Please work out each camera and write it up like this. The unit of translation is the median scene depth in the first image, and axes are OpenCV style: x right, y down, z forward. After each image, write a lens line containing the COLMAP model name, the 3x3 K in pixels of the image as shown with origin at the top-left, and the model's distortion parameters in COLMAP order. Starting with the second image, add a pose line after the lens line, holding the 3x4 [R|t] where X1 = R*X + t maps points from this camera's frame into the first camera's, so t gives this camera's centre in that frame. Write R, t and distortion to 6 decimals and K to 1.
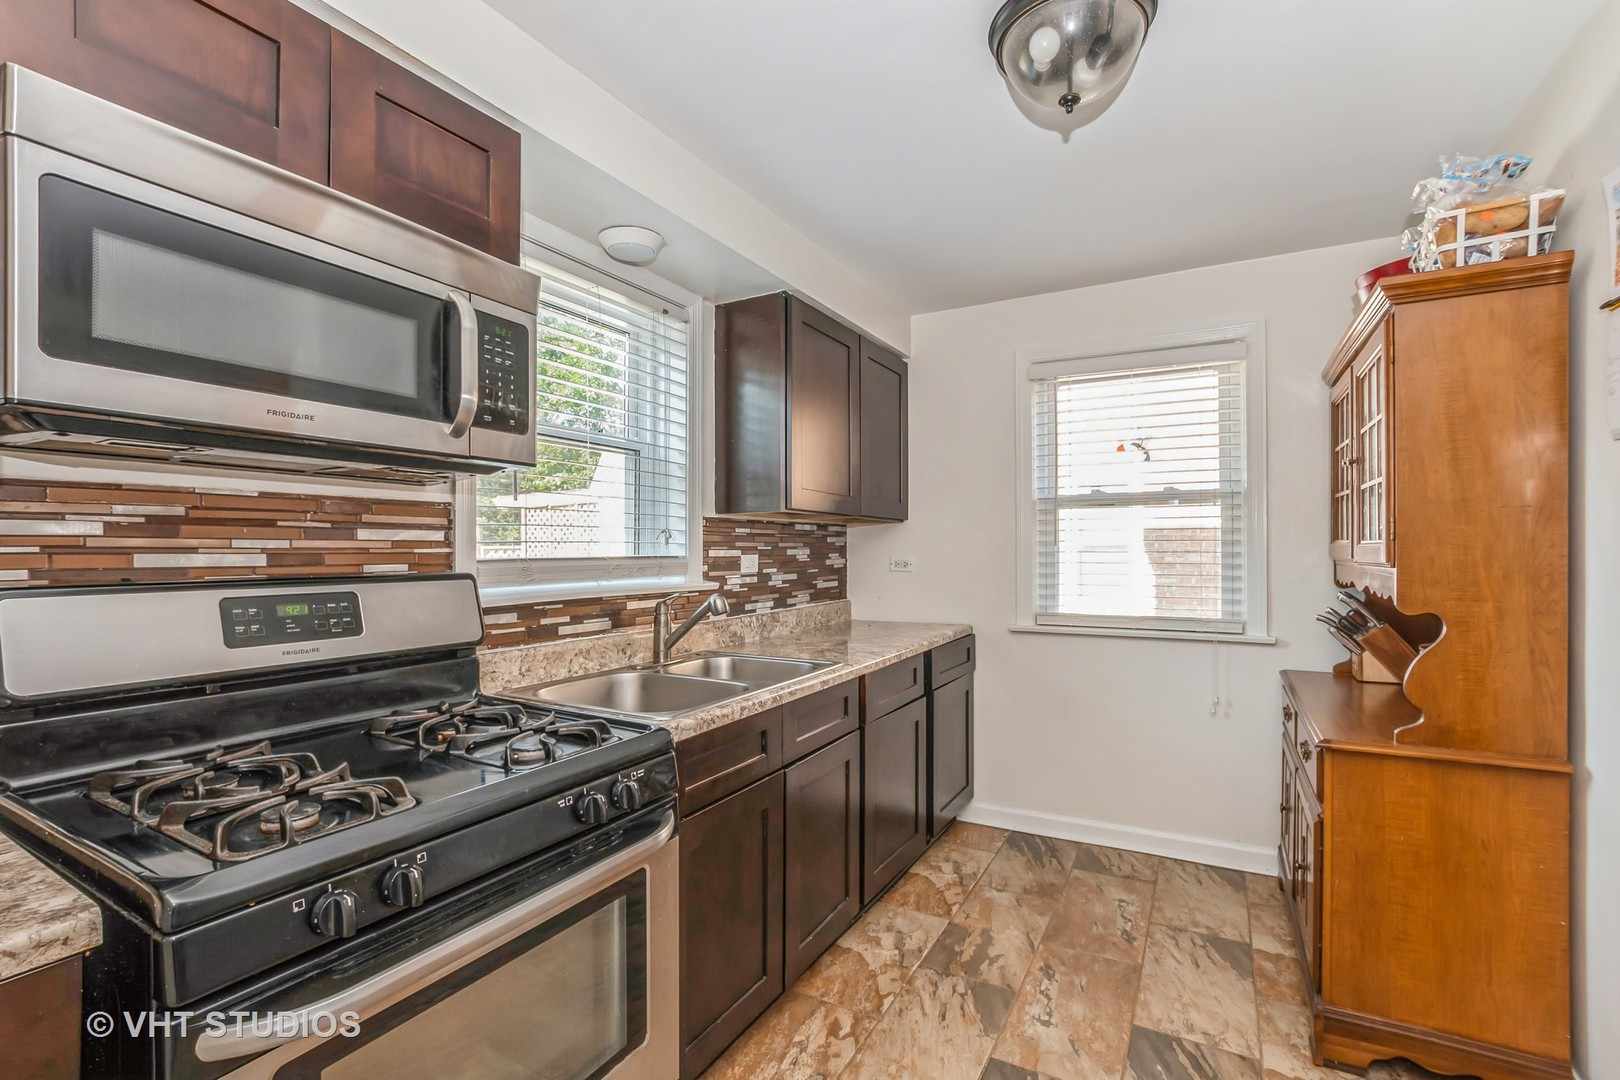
lens RADIAL K [[725.6, 0, 831.2], [0, 725.6, 549.2], [0, 0, 1]] dist [-0.016645, 0.001714]
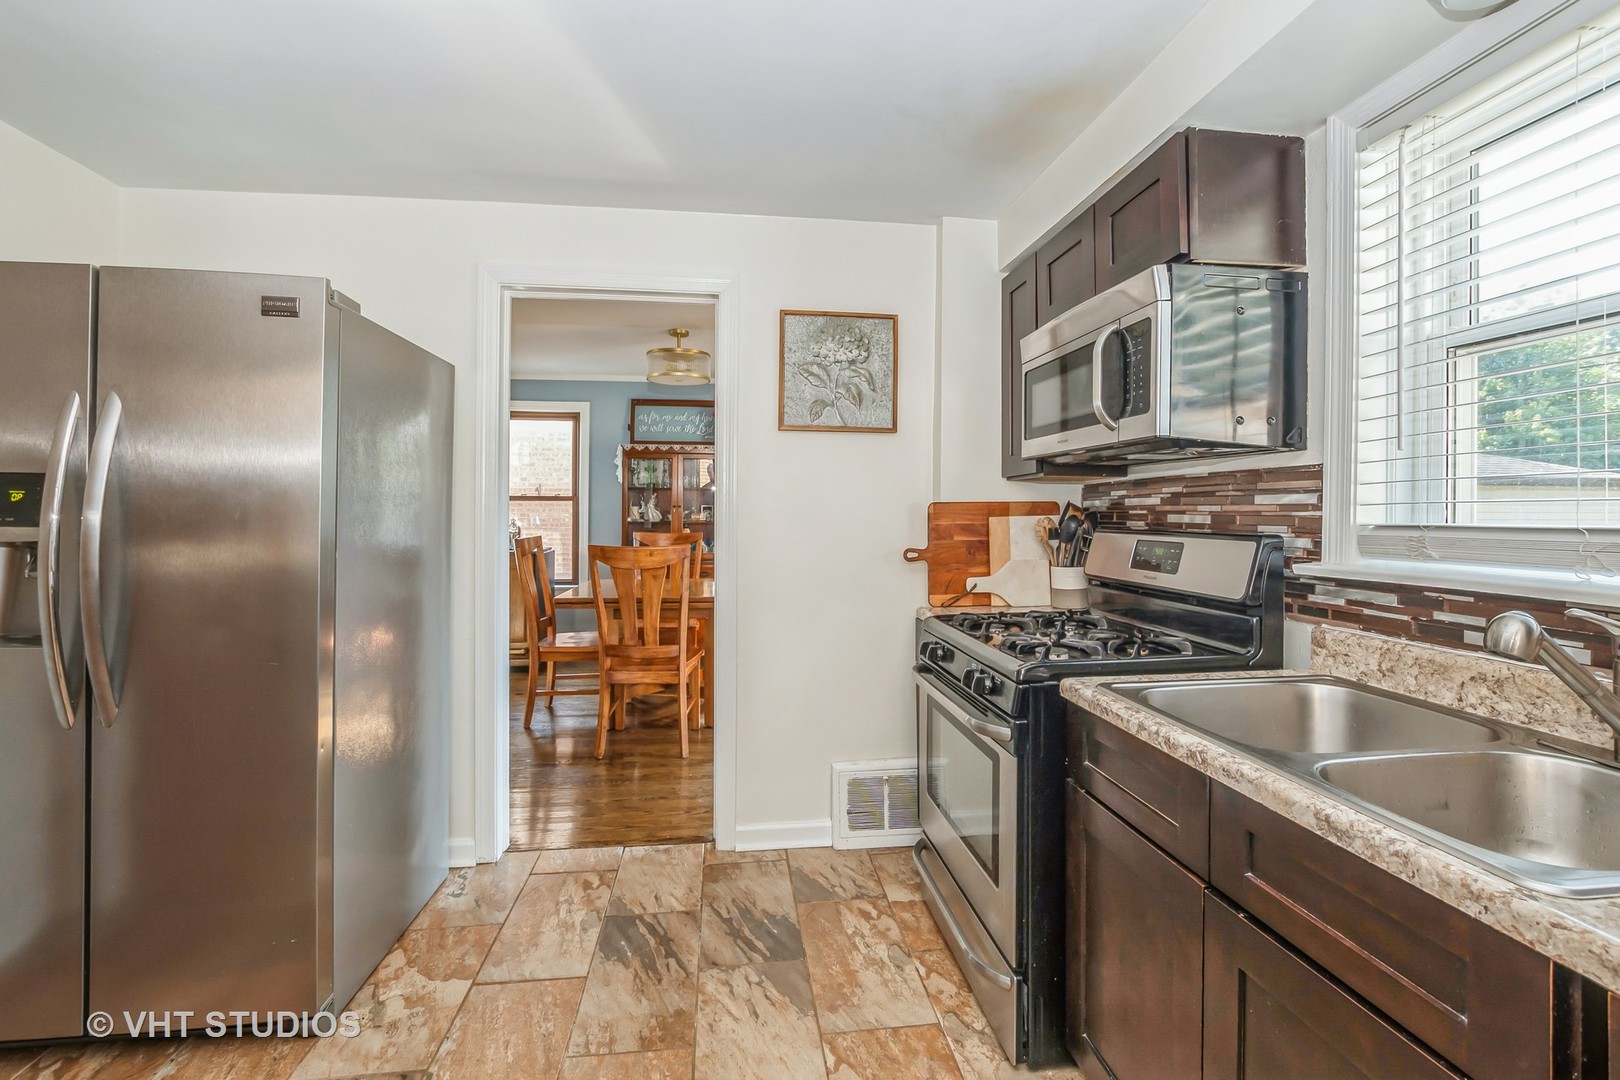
lens RADIAL K [[725.6, 0, 803.6], [0, 725.6, 507.2], [0, 0, 1]] dist [-0.016645, 0.001714]
pose [[-0.825220, -0.004008, -0.564797, 0.452427], [-0.001703, 0.999988, -0.004607, -0.001110], [0.564808, -0.002840, -0.825217, 1.096333]]
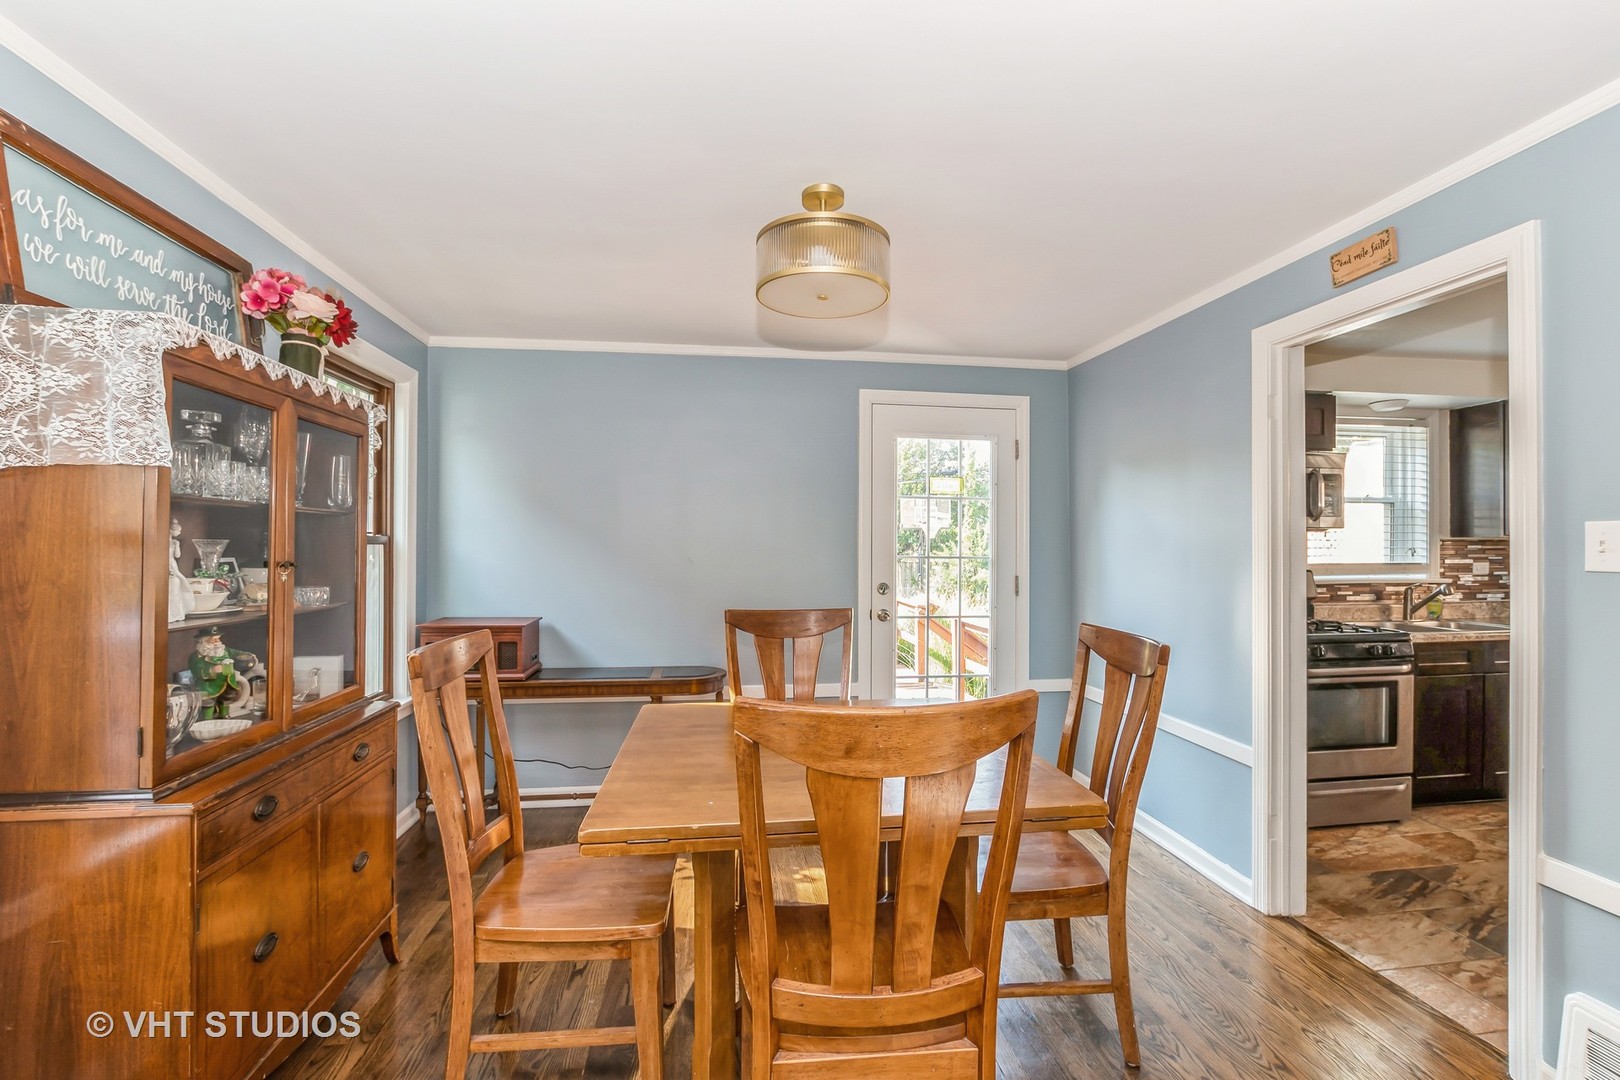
lens RADIAL K [[725.6, 0, 805.7], [0, 725.6, 547.8], [0, 0, 1]] dist [-0.016645, 0.001714]
pose [[0.589060, 0.000462, -0.808089, 0.350850], [0.001056, 0.999999, 0.001341, -0.034911], [0.808088, -0.001643, 0.589059, -1.367646]]
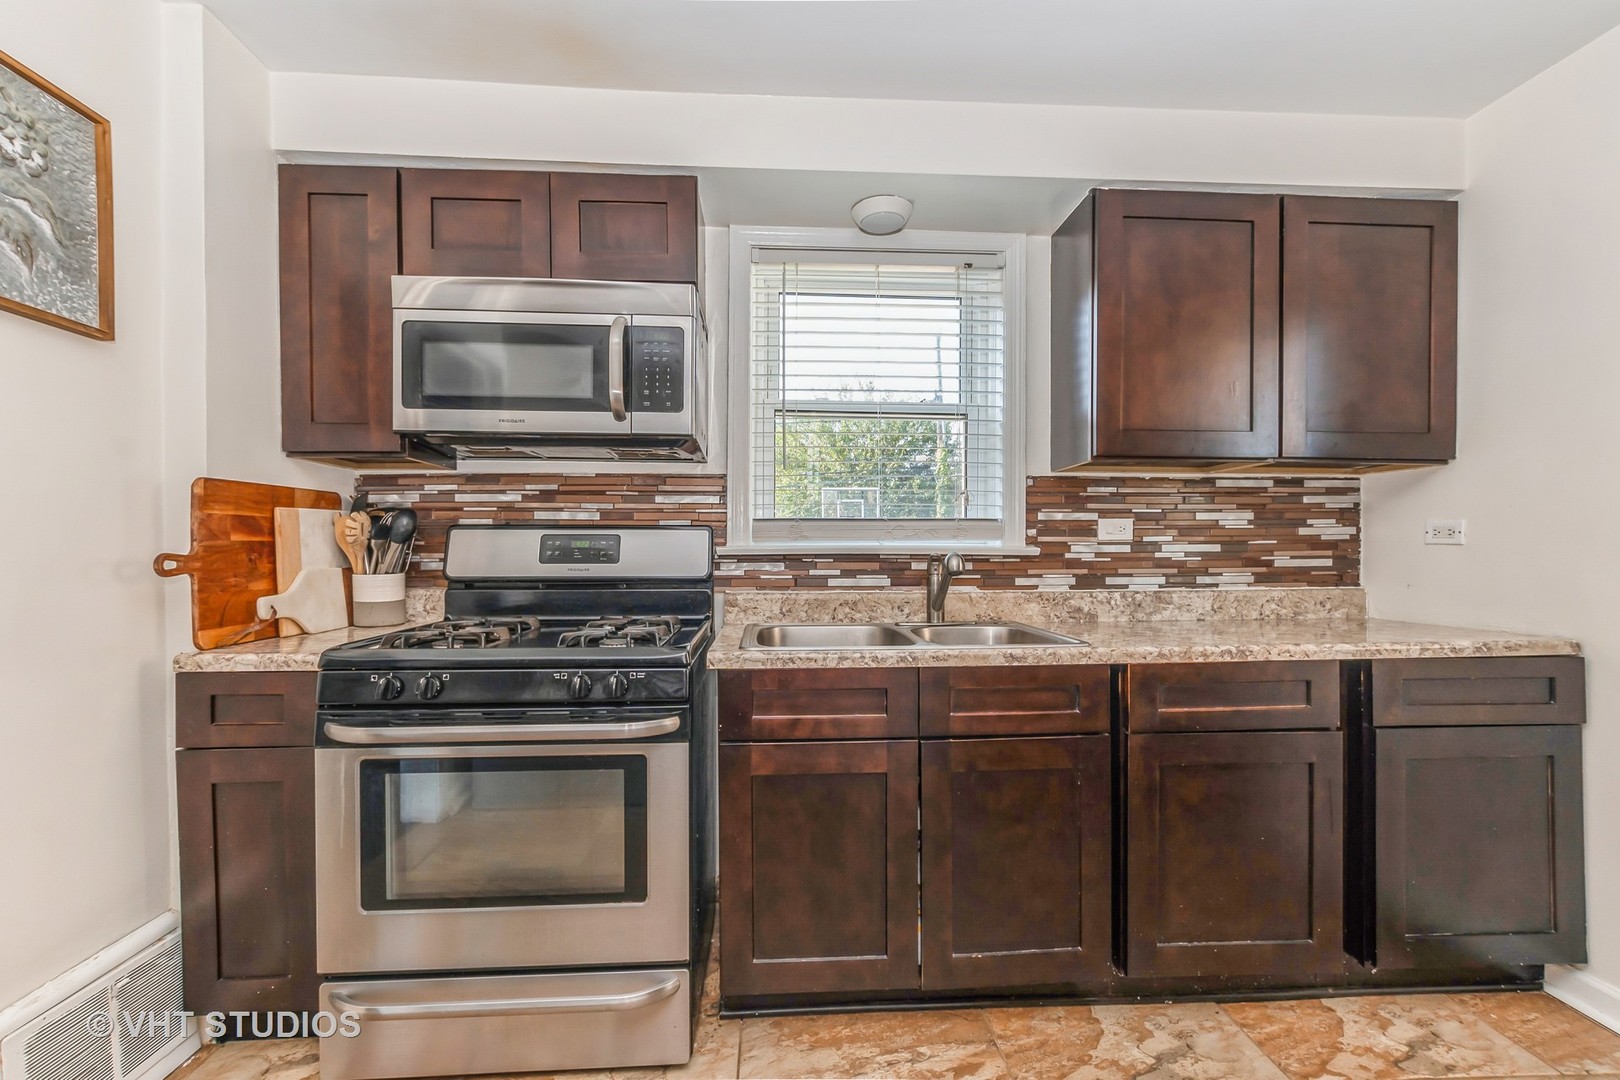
lens RADIAL K [[725.6, 0, 823.6], [0, 725.6, 547.5], [0, 0, 1]] dist [-0.016645, 0.001714]
pose [[0.529080, -0.006290, -0.848549, 0.533818], [-0.001133, 0.999966, -0.008119, 0.061782], [0.848571, 0.005256, 0.529055, 0.358896]]
